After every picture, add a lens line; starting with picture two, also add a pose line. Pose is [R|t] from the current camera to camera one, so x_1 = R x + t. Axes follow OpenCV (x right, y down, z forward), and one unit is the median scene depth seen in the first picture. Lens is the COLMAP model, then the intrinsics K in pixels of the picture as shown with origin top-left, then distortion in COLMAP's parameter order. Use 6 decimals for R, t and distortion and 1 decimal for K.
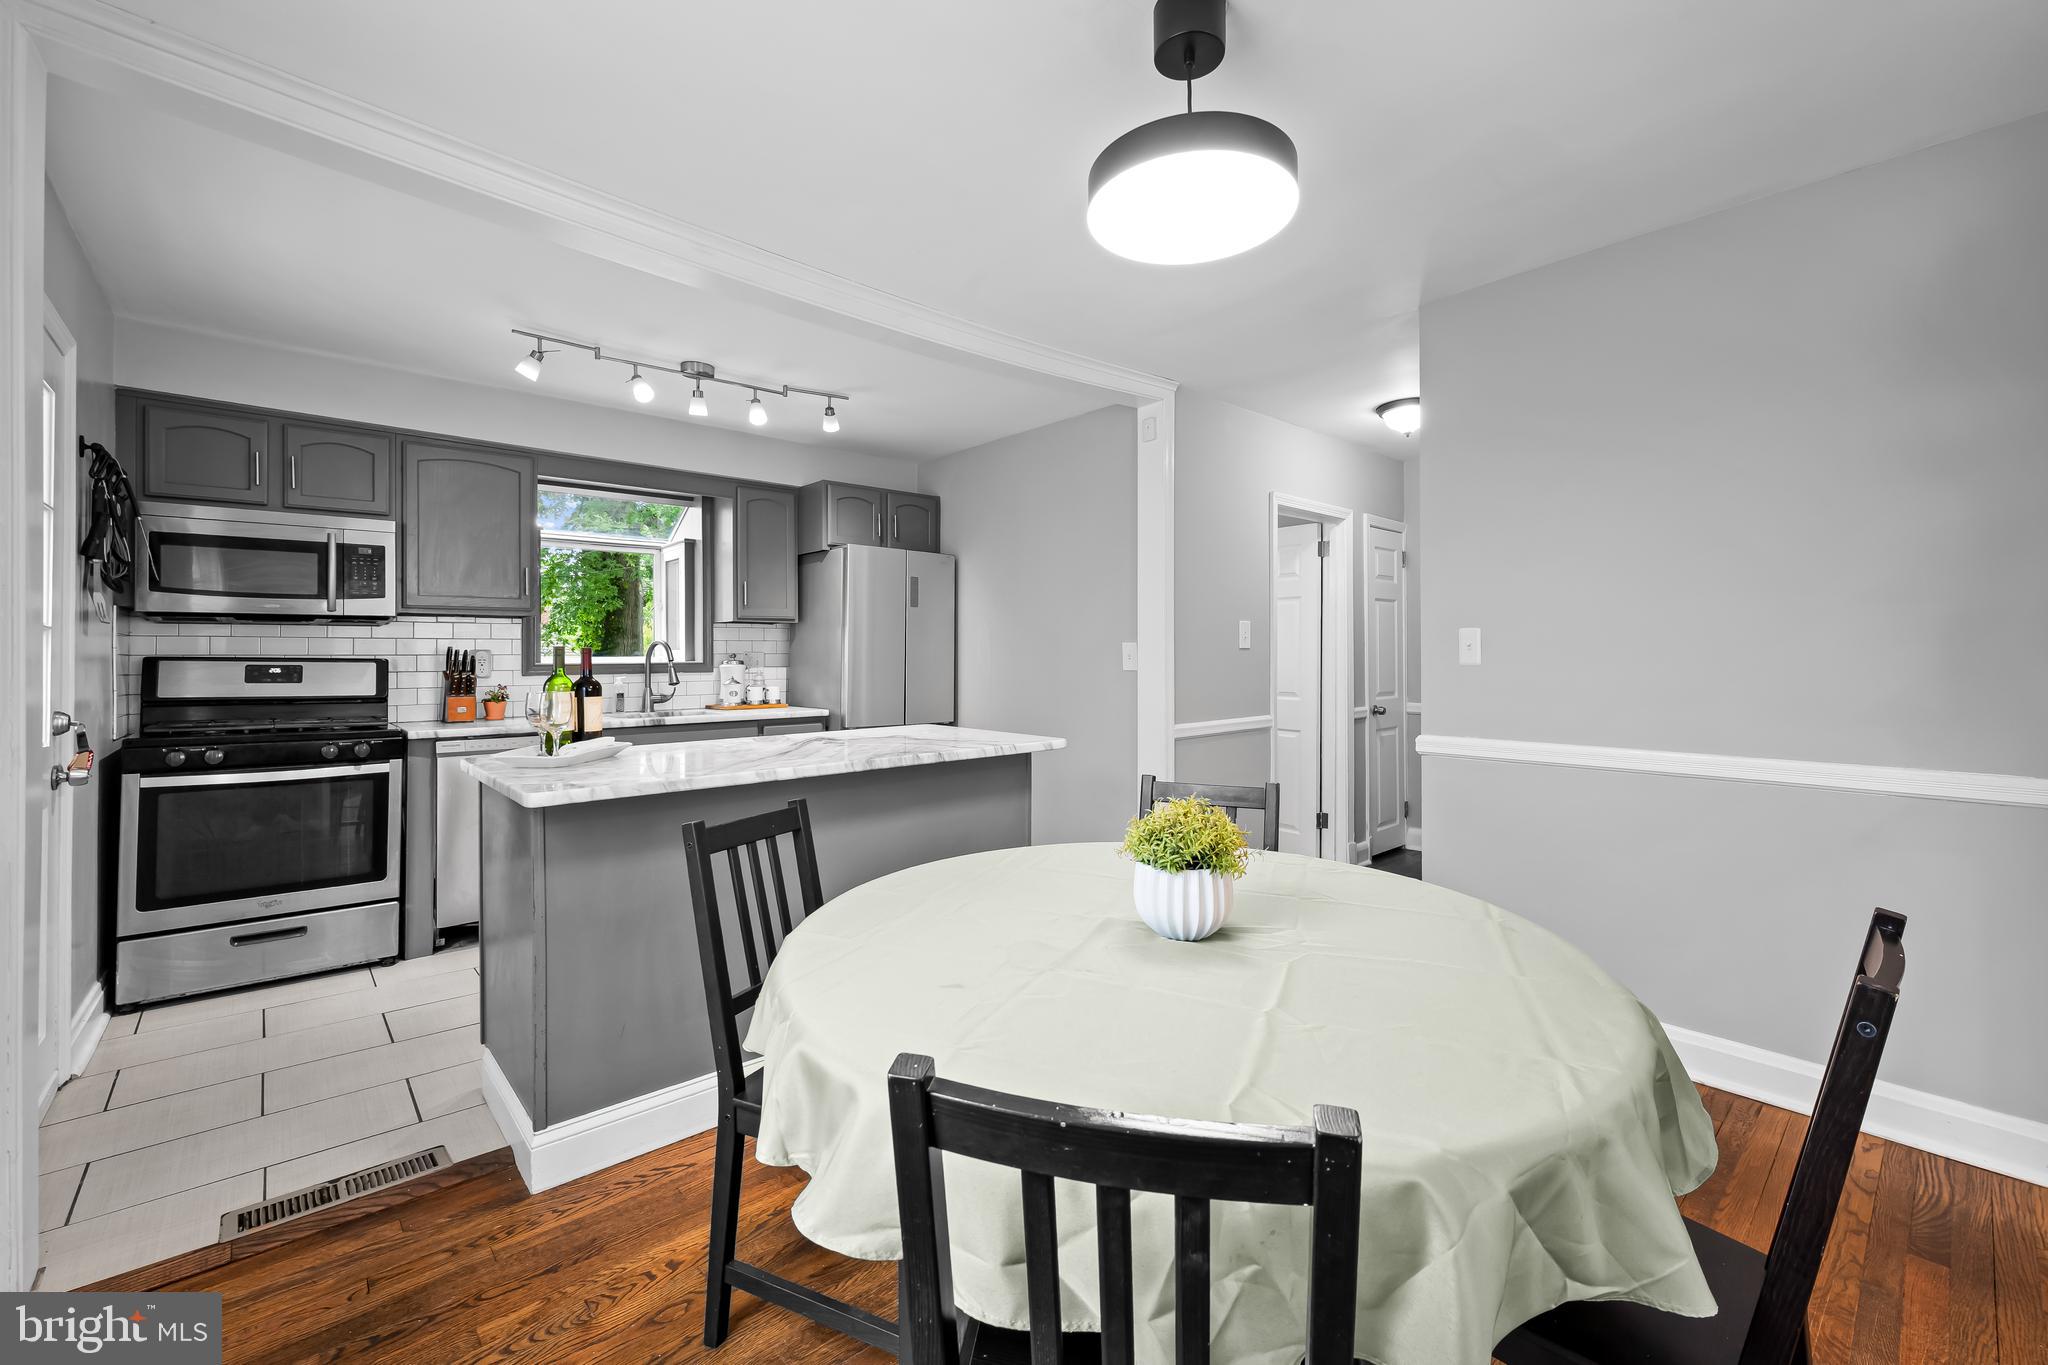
lens RADIAL K [[841.6, 0, 1025.1], [0, 841.6, 646.3], [0, 0, 1]] dist [-0.006542, 0.000846]
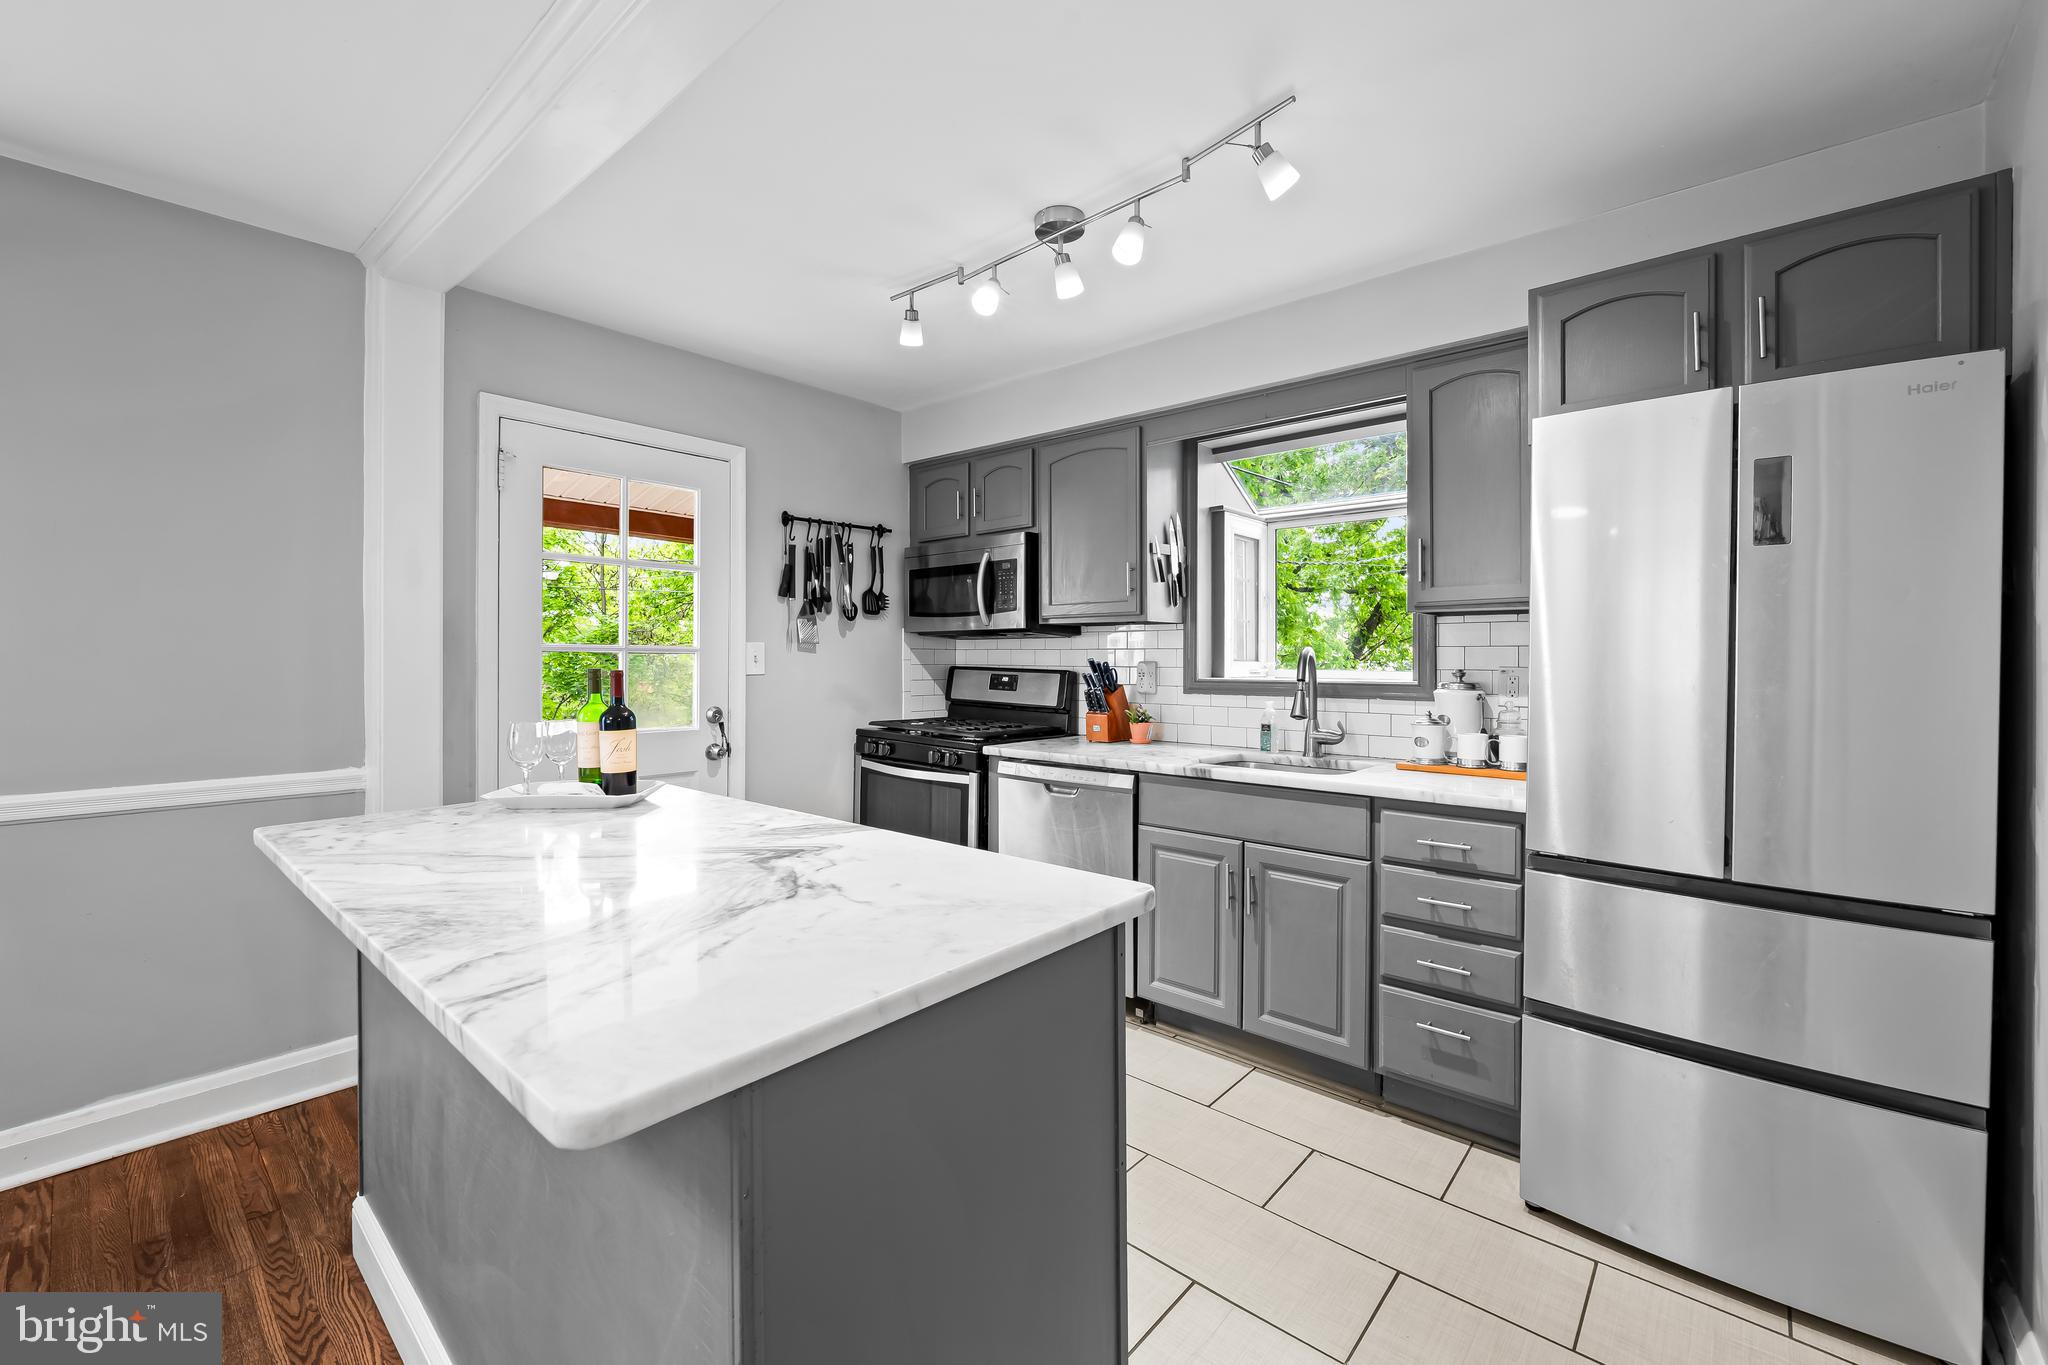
lens RADIAL K [[836.5, 0, 1021.4], [0, 836.5, 661.2], [0, 0, 1]] dist [-0.005778, 0.000414]
pose [[0.119971, 0.010703, -0.992720, 0.205158], [0.010304, 0.999875, 0.012025, -0.008284], [0.992724, -0.011672, 0.119846, 0.792665]]
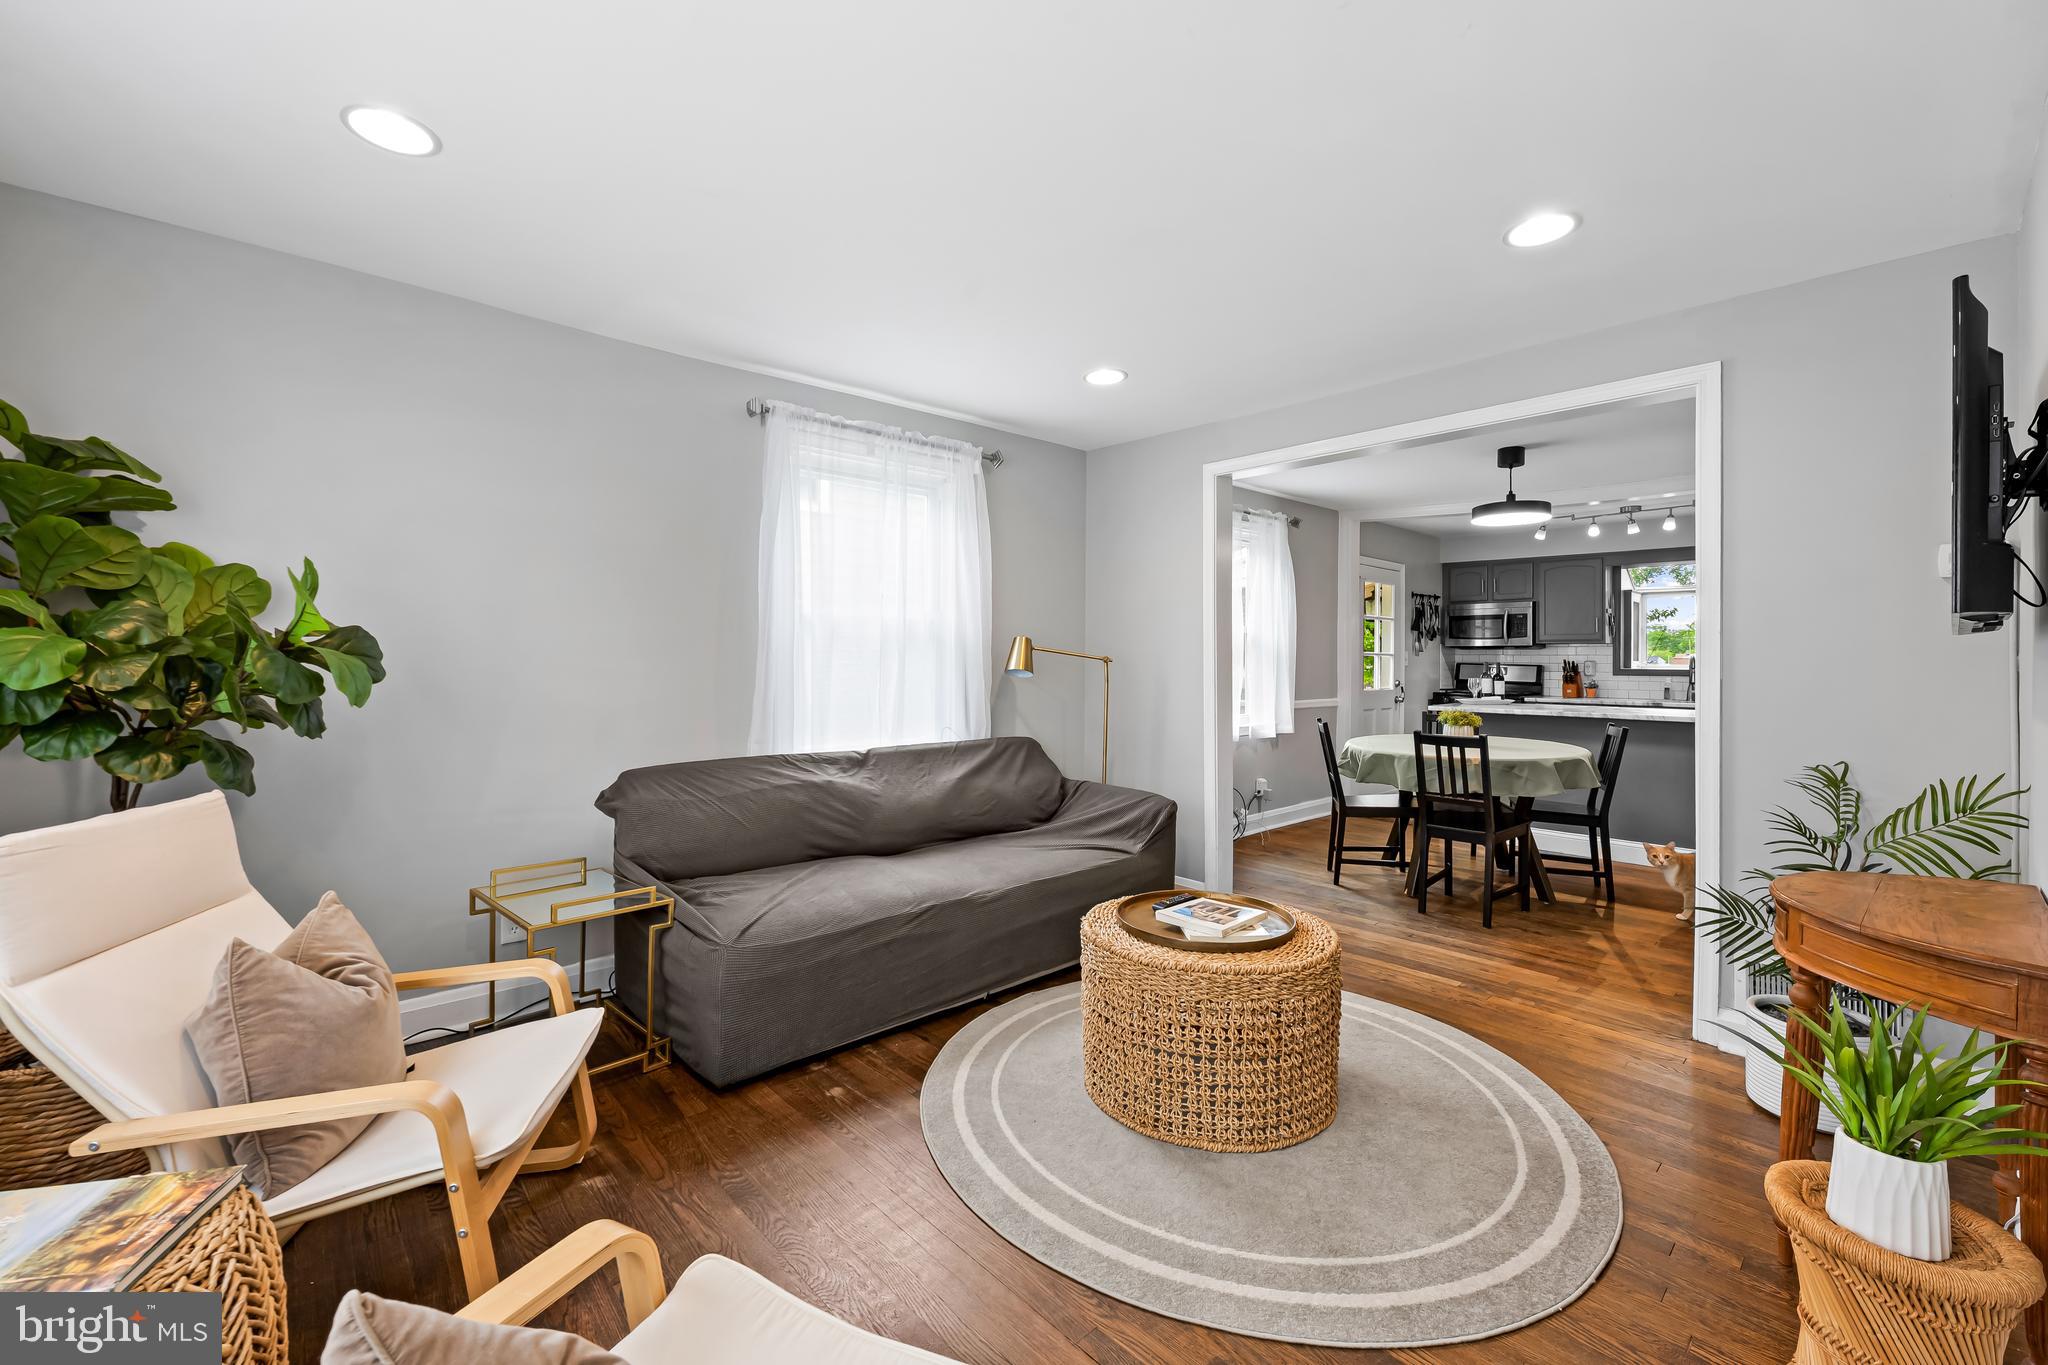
lens RADIAL K [[836.5, 0, 1021.4], [0, 836.5, 661.2], [0, 0, 1]] dist [-0.005778, 0.000414]
pose [[0.015646, 0.007525, -0.999849, 1.246103], [0.007294, 0.999944, 0.007640, -0.019205], [0.999851, -0.007413, 0.015590, -0.314696]]
